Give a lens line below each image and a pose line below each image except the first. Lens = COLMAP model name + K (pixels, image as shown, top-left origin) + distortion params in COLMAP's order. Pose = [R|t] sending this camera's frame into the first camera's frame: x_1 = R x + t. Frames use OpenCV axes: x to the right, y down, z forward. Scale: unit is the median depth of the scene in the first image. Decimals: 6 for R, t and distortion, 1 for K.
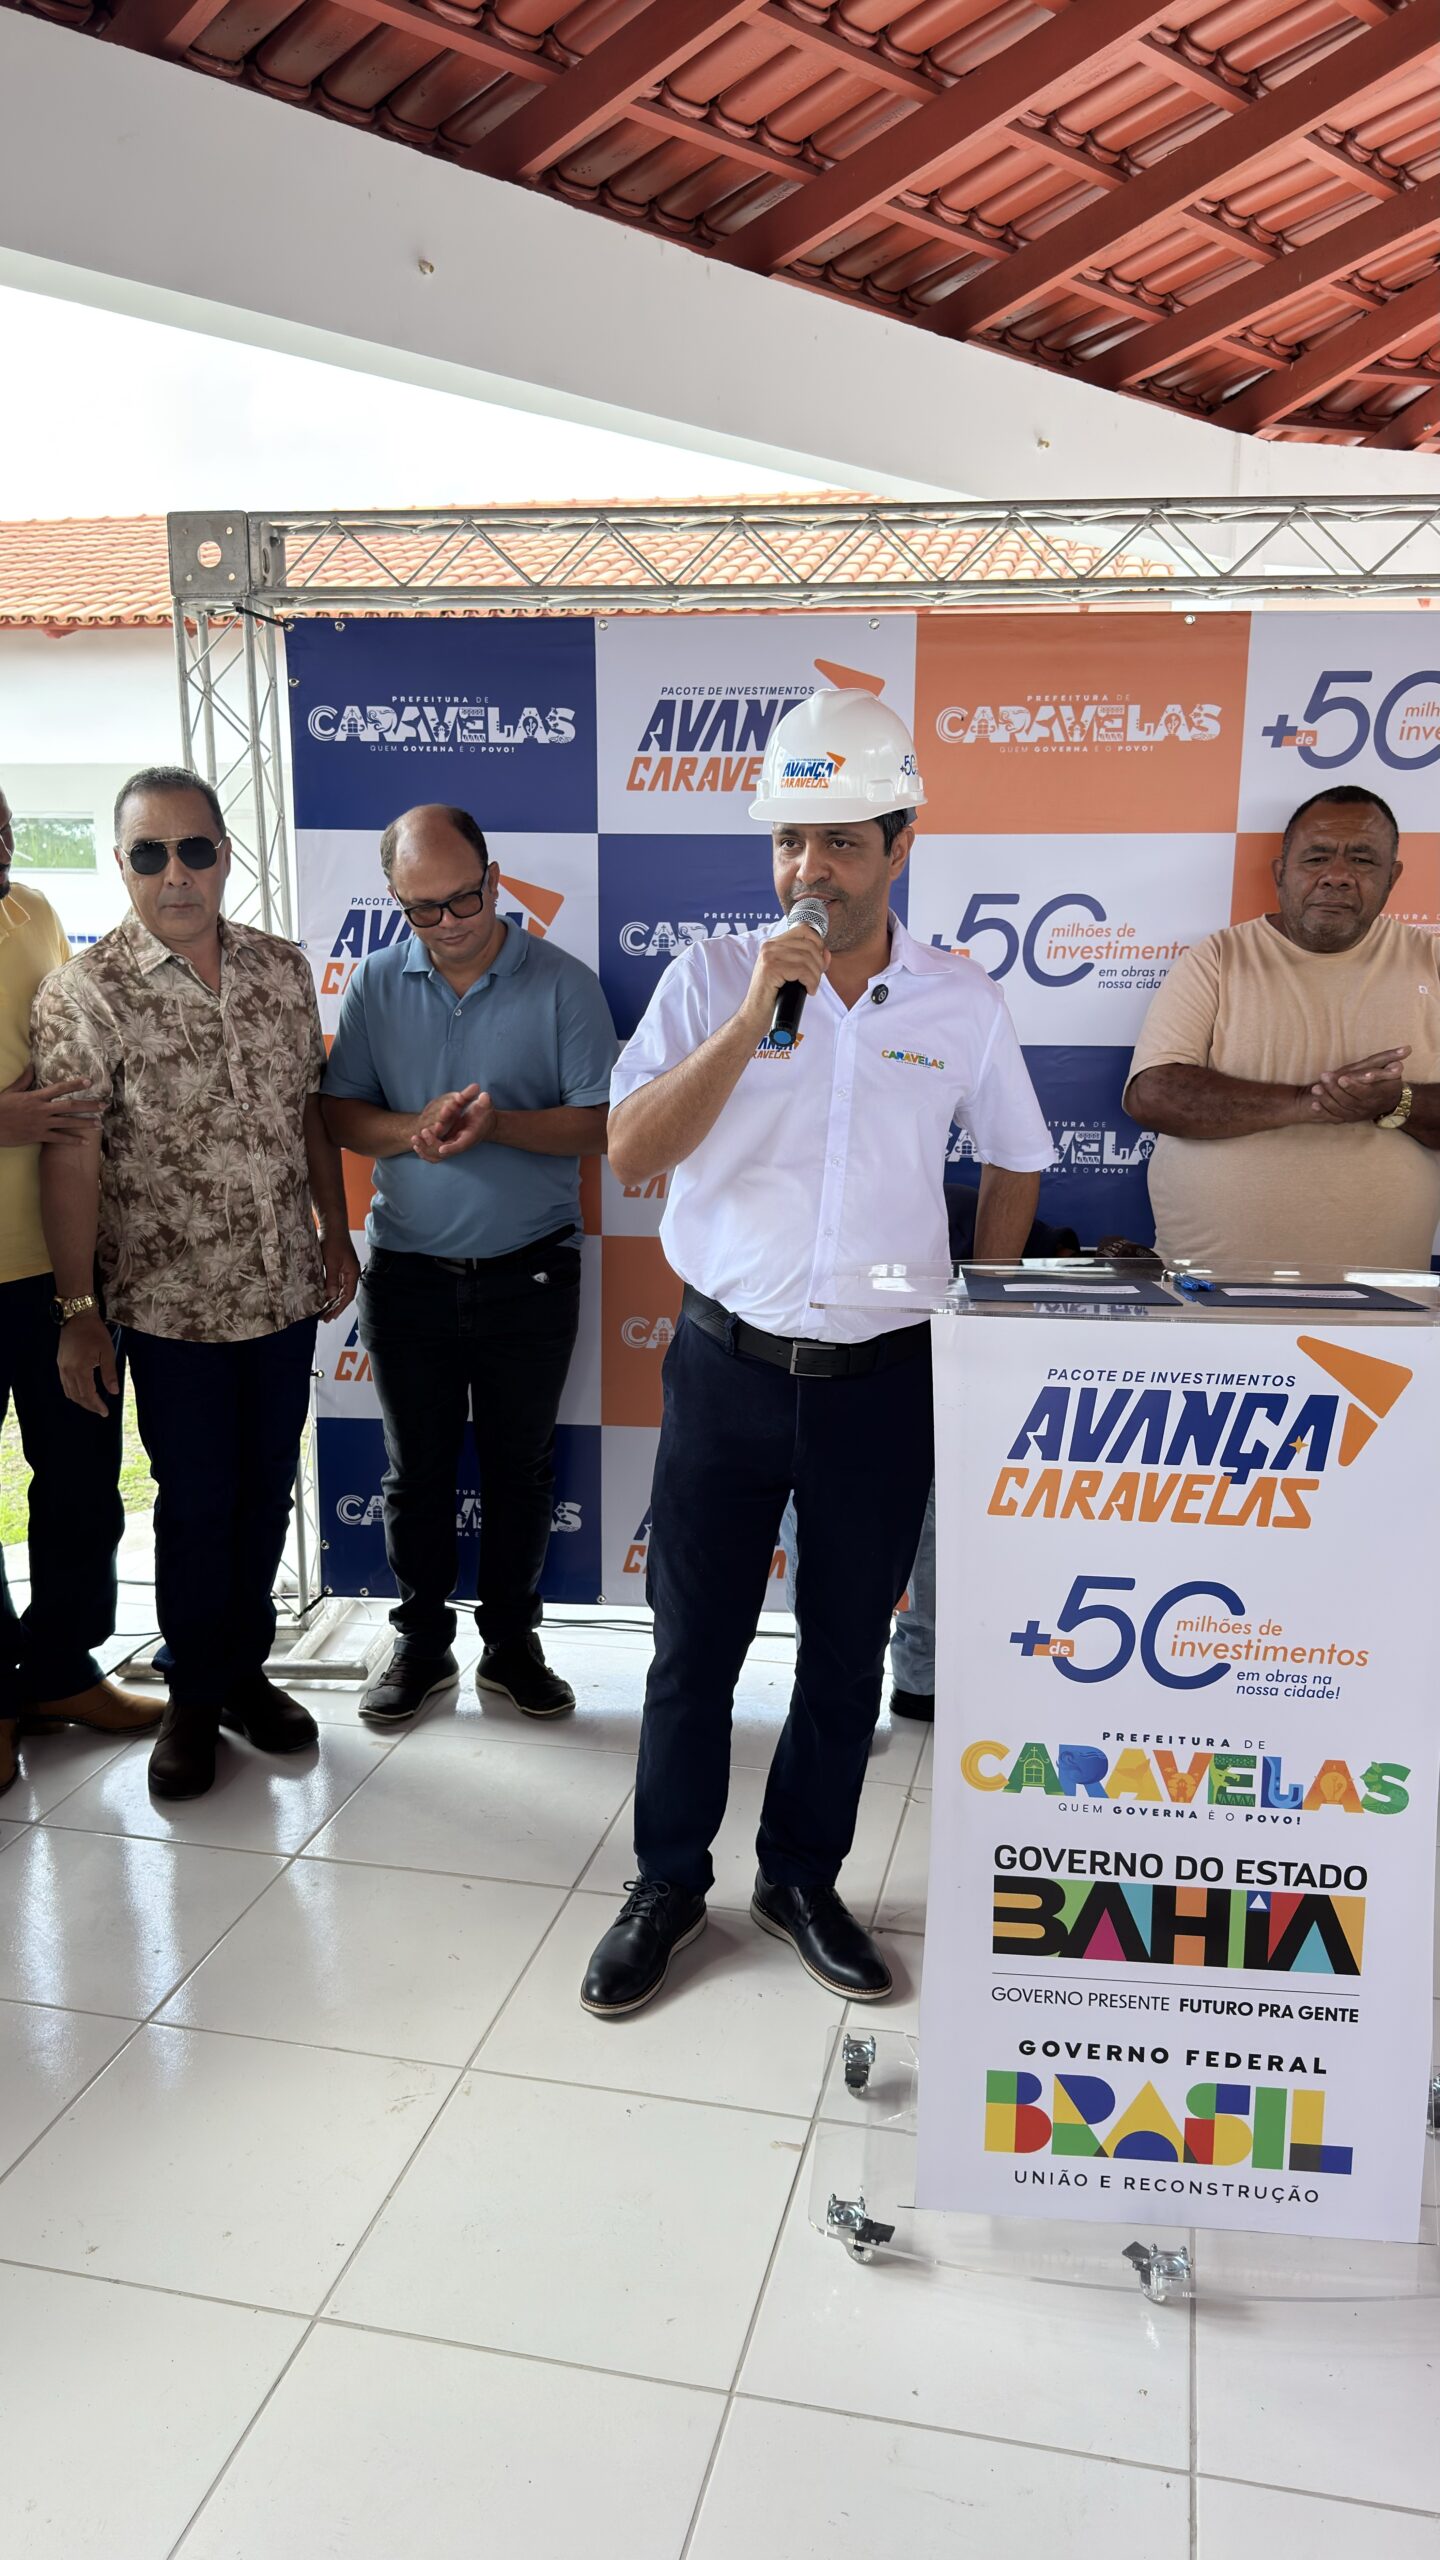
lens RADIAL K [[1925.2, 0, 716.5], [0, 1925.2, 1257.6], [0, 0, 1]] dist [0.208794, -0.499659]
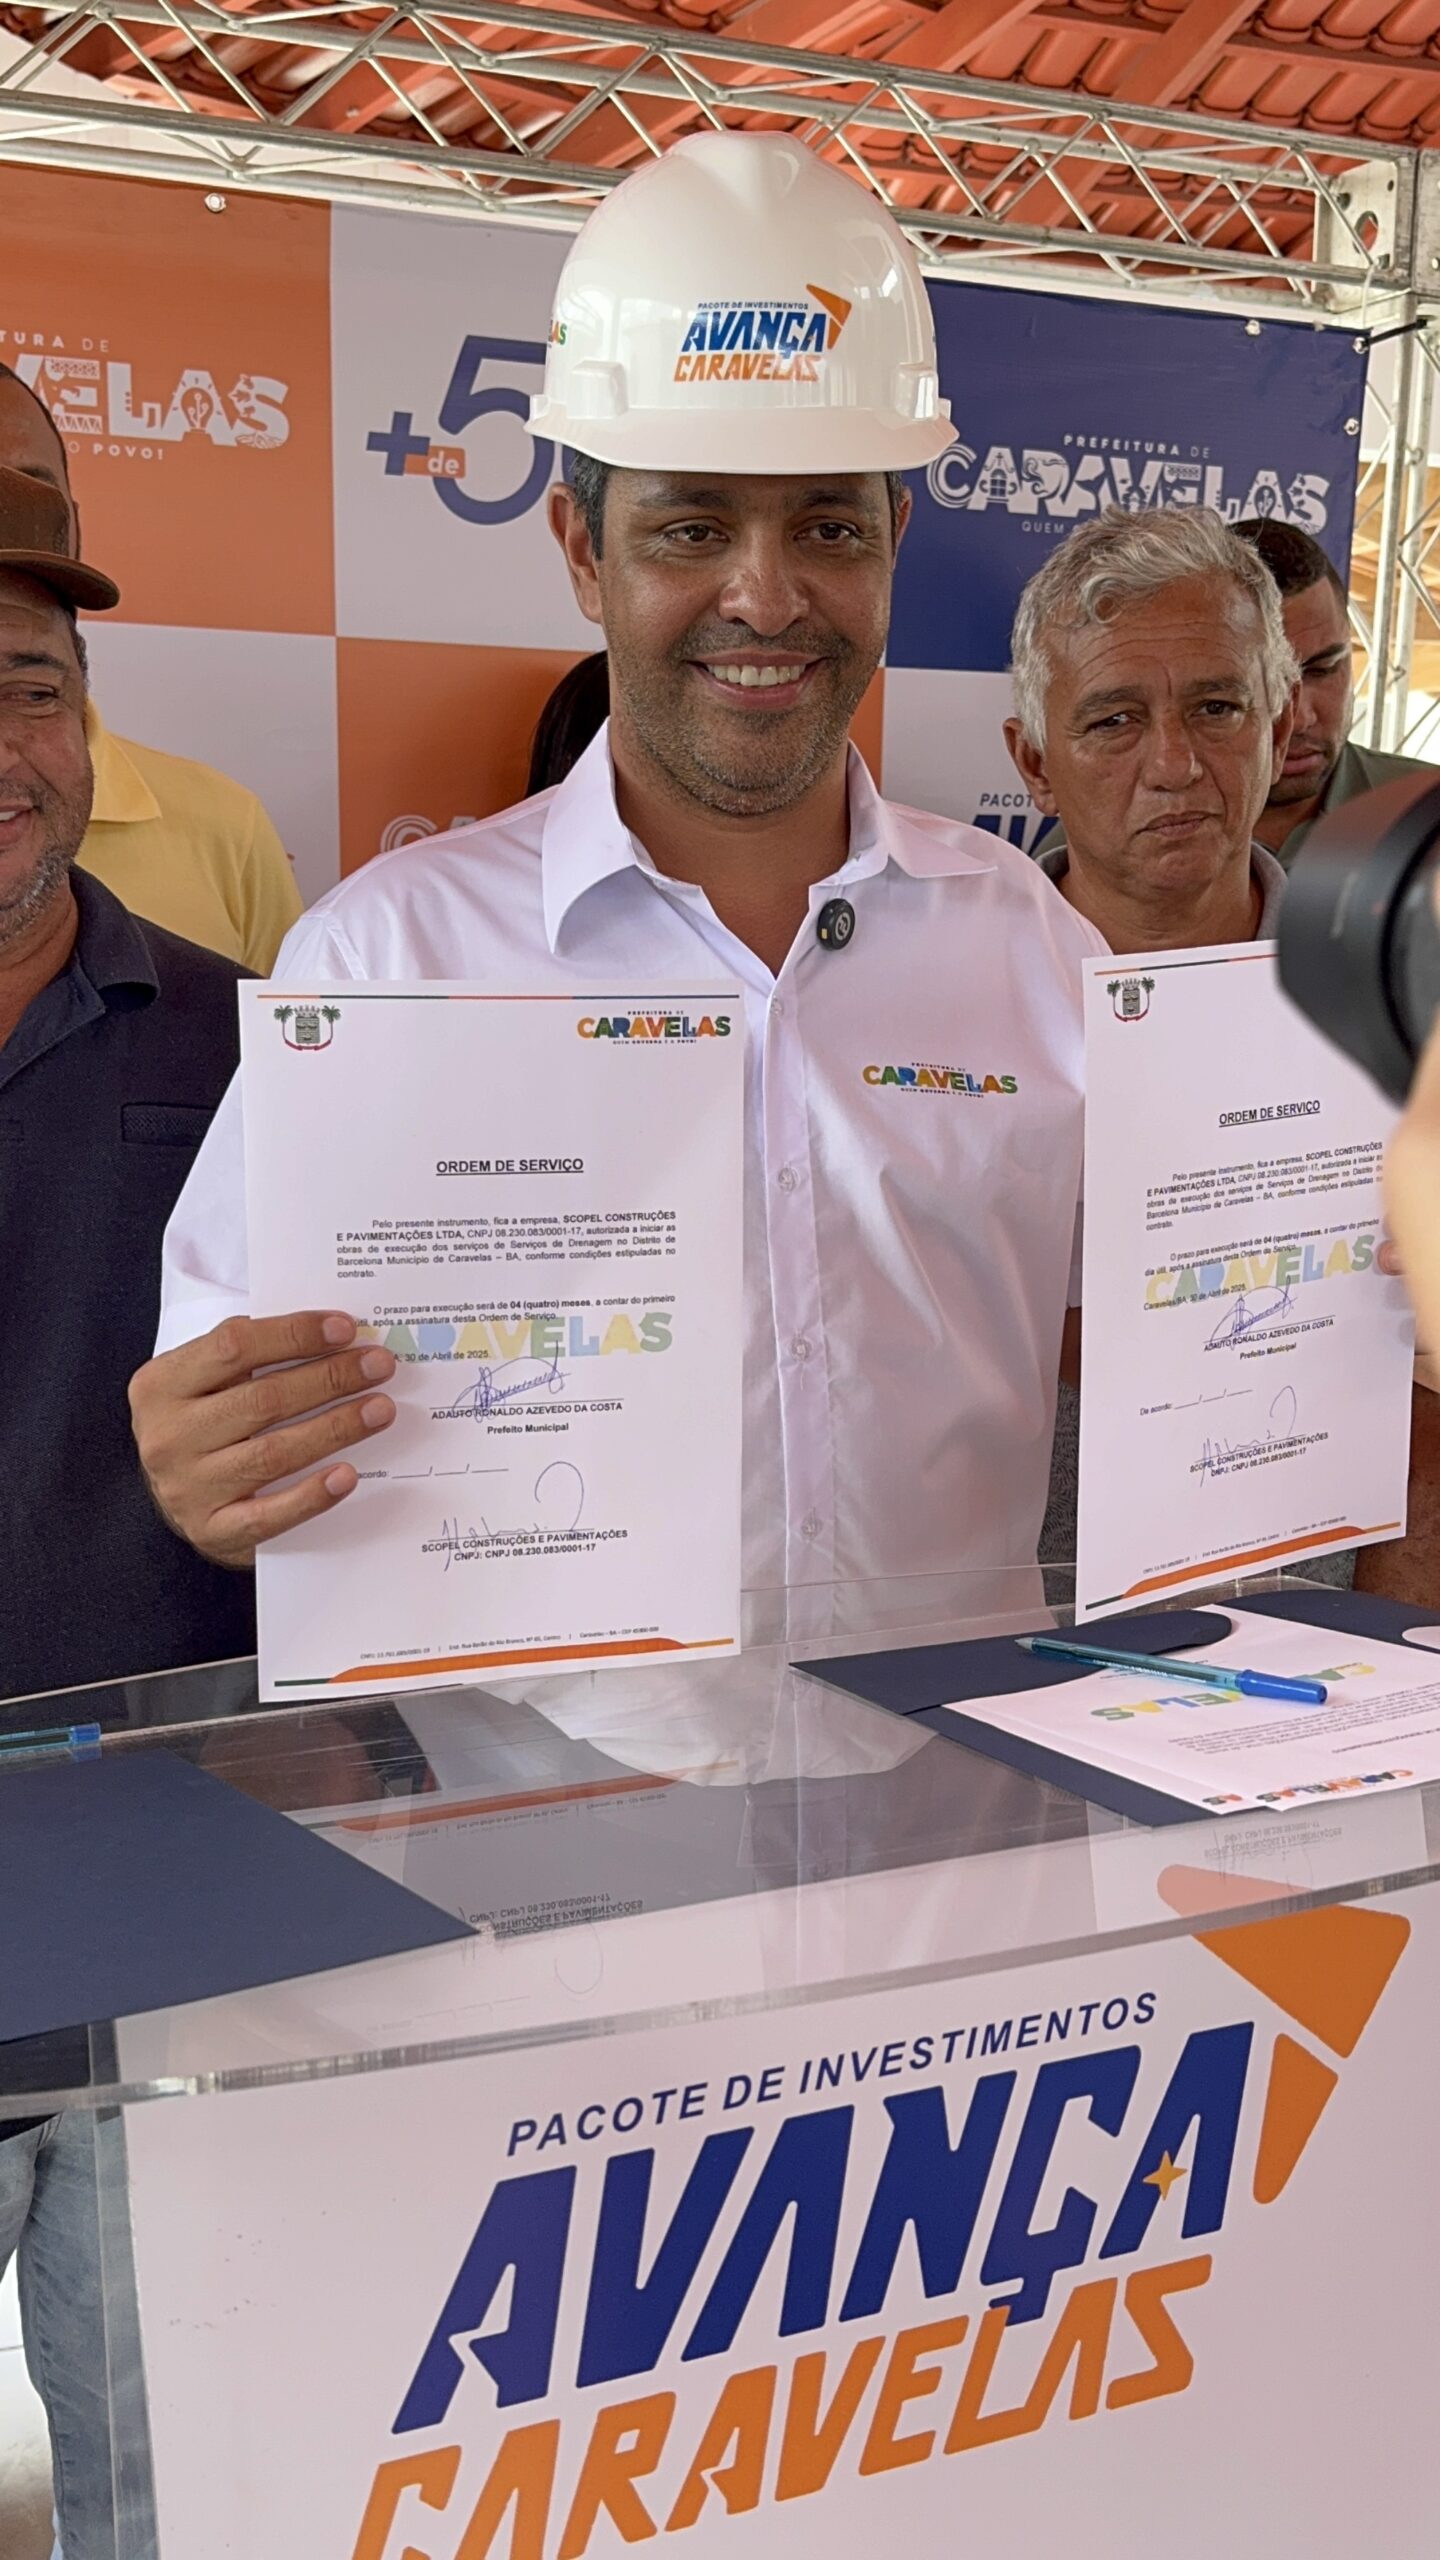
lens RADIAL K [[2527.7, 0, 753.3], [0, 2527.7, 1283.0], [0, 0, 1]] dist [0.205529, -0.487664]
pose [[0.860567, -0.079780, 0.503050, 0.008140], [0.083947, 0.996366, 0.014409, -0.077239], [-0.502371, 0.029829, 0.864137, 0.602759]]
